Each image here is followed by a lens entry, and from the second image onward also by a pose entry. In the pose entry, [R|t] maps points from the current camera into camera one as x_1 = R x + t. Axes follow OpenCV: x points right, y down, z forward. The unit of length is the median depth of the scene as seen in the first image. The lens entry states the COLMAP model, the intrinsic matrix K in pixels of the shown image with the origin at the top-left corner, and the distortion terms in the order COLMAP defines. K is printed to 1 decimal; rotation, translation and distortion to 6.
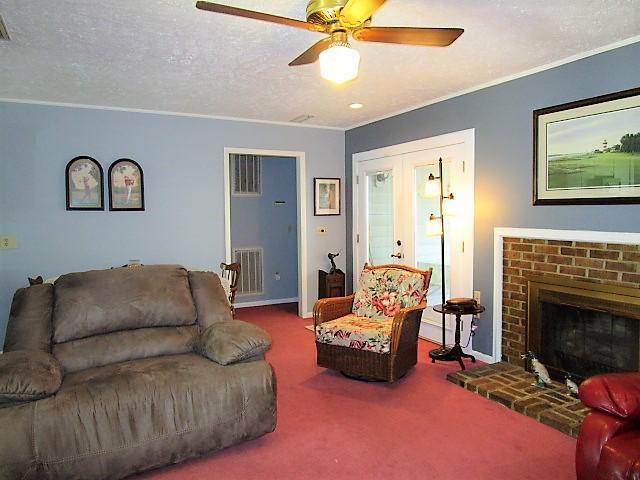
lens RADIAL K [[449.0, 0, 320.0], [0, 449.0, 240.0], [0, 0, 1]] dist [-0.064449, 0.000013]
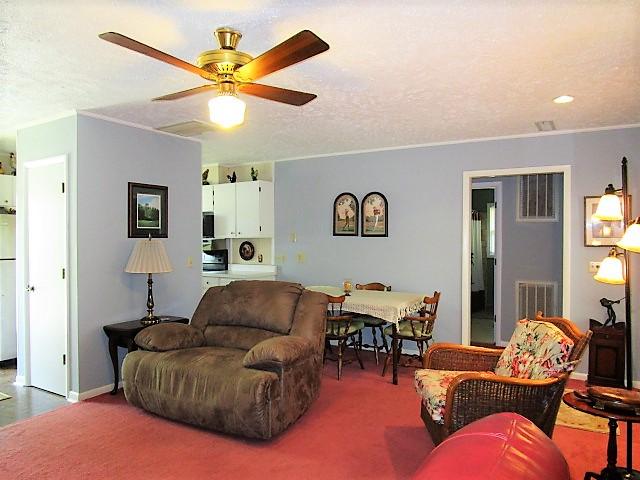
lens RADIAL K [[456.7, 0, 320.0], [0, 456.7, 240.0], [0, 0, 1]] dist [-0.013697, -0.000668]
pose [[0.500812, 0.018469, -0.865359, 0.532891], [-0.065179, 0.997738, -0.016426, -0.028941], [0.863099, 0.064630, 0.500883, 0.285744]]
